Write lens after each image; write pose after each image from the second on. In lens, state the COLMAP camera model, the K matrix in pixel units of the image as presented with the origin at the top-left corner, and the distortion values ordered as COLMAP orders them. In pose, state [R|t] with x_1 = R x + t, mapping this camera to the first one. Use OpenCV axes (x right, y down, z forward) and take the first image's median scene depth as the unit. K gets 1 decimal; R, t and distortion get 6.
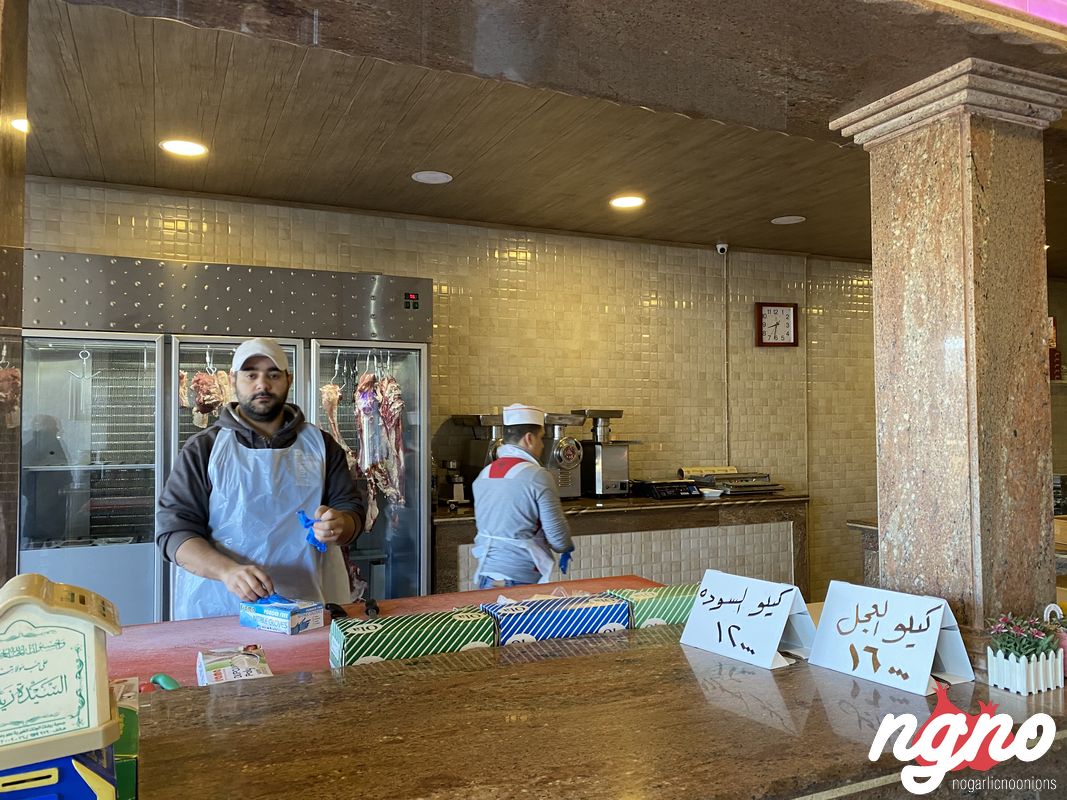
lens RADIAL K [[810.5, 0, 526.2], [0, 810.5, 403.0], [0, 0, 1]] dist [0.122670, 0.000353]
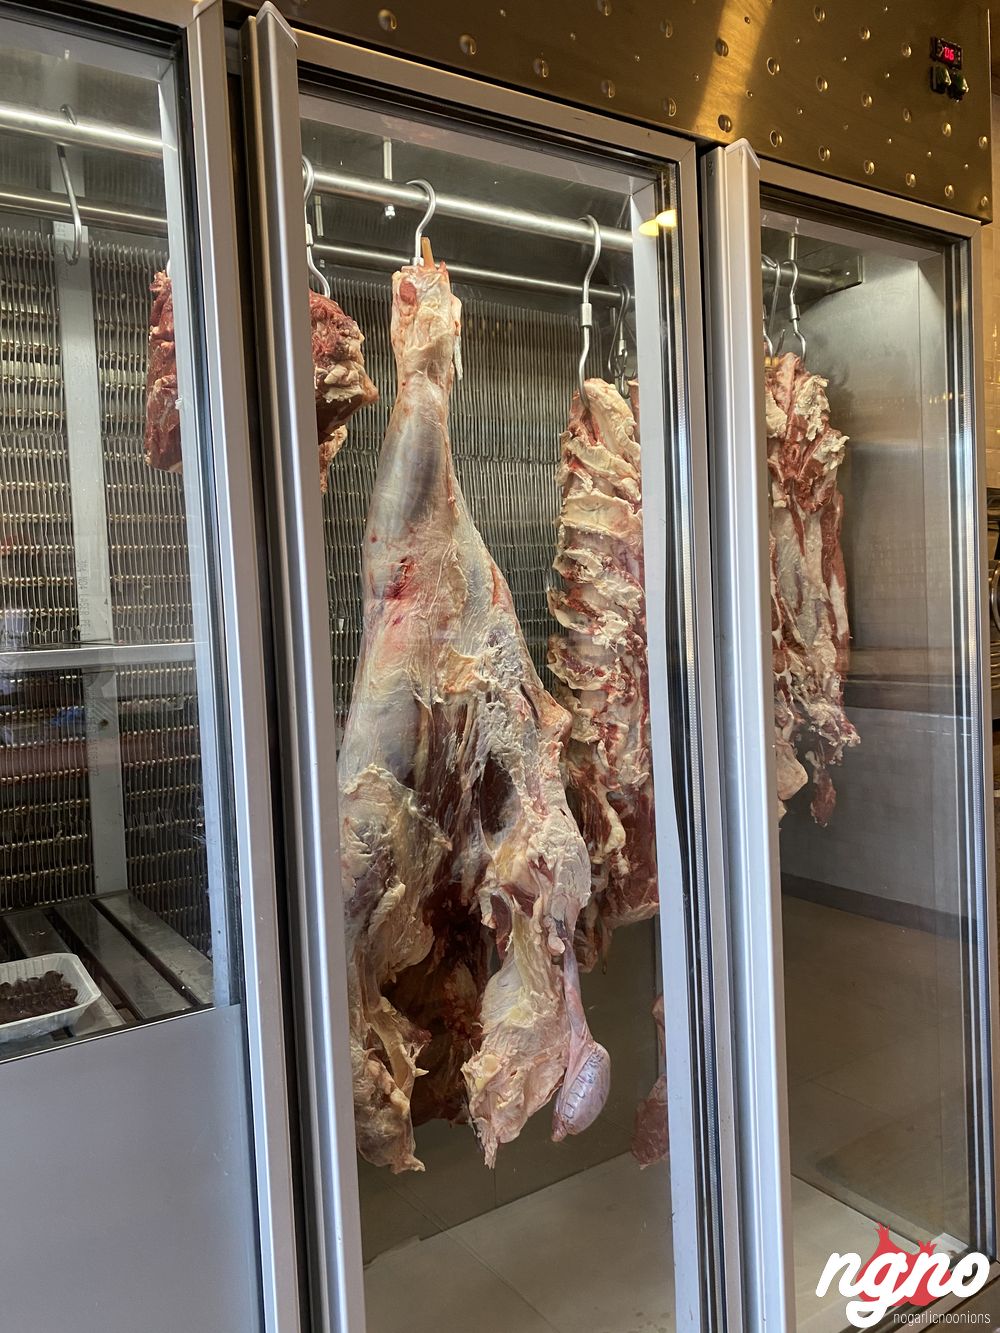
lens RADIAL K [[1017.1, 0, 500.8], [0, 1017.1, 648.3], [0, 0, 1]] dist [0.066367, -0.080754]
pose [[0.987297, -0.042289, 0.153156, -0.292323], [0.032630, 0.997349, 0.065042, 0.043619], [-0.155500, -0.059218, 0.986059, 0.510495]]
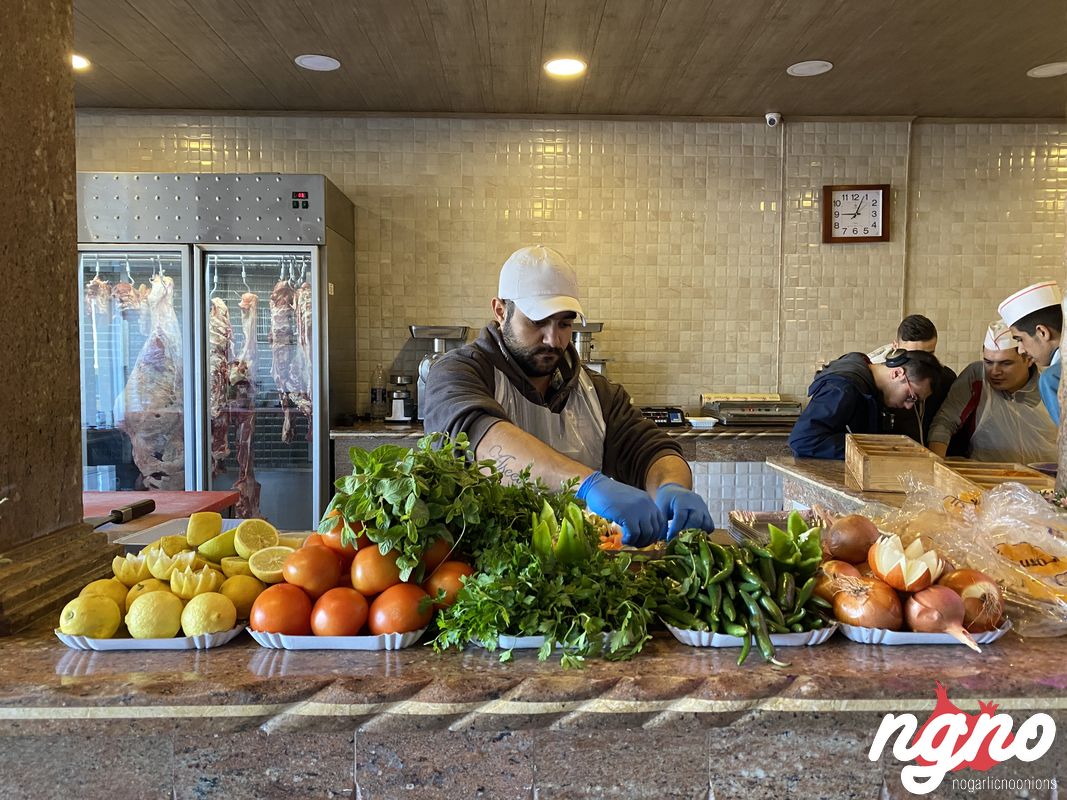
lens RADIAL K [[814.1, 0, 537.5], [0, 814.1, 405.6], [0, 0, 1]] dist [0.066367, -0.080754]
pose [[0.920598, 0.032088, -0.389191, 0.386567], [-0.001058, 0.996820, 0.079685, 0.027526], [0.390510, -0.072946, 0.917704, 0.178105]]
